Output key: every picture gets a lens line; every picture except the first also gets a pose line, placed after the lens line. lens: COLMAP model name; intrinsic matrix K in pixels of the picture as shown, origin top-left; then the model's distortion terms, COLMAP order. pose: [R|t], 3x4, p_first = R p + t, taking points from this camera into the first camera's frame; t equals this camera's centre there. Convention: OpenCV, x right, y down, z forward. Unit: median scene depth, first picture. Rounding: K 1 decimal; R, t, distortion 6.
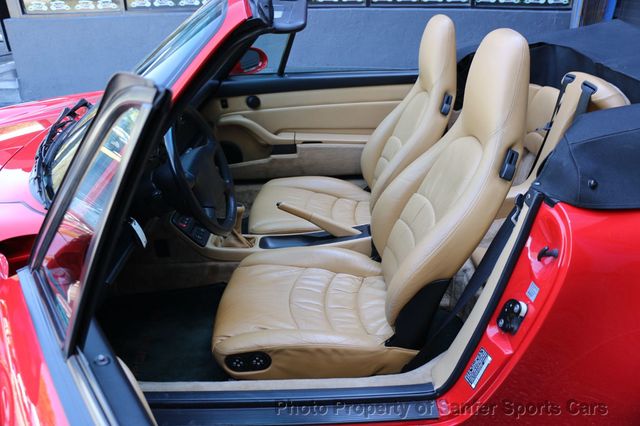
lens RADIAL K [[532.4, 0, 320.0], [0, 532.4, 213.0], [0, 0, 1]] dist [-0.156301, 0.124791]
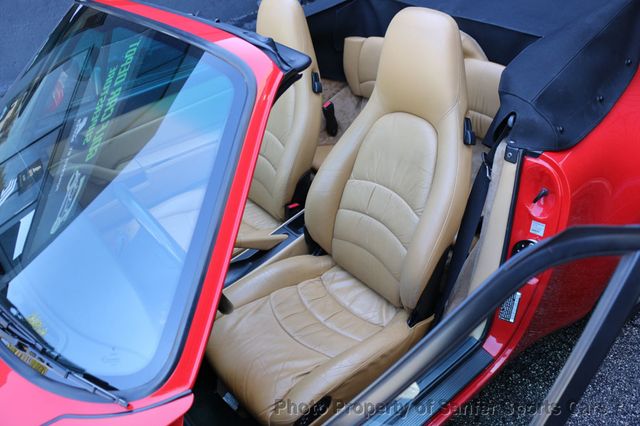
lens RADIAL K [[532.4, 0, 320.0], [0, 532.4, 213.0], [0, 0, 1]] dist [-0.156301, 0.124791]
pose [[0.780241, -0.399133, 0.481578, -0.392472], [0.342908, 0.916875, 0.204336, -0.214427], [-0.523104, 0.005706, 0.852250, 0.167287]]
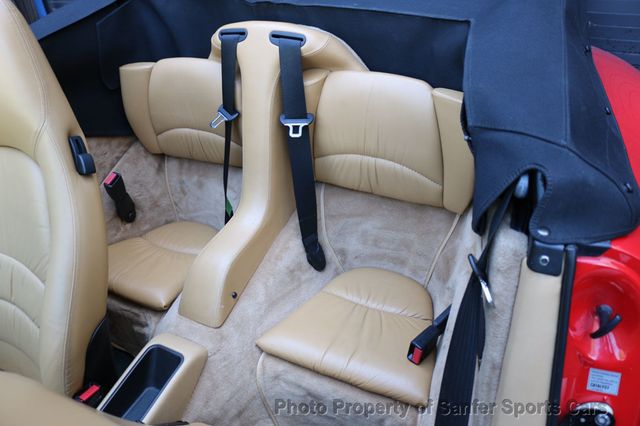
lens RADIAL K [[532.4, 0, 320.0], [0, 532.4, 213.0], [0, 0, 1]] dist [-0.156301, 0.124791]
pose [[0.457933, -0.509822, 0.728271, -0.055715], [0.443783, 0.840938, 0.309646, -0.250895], [-0.770295, 0.181397, 0.611344, 0.609721]]
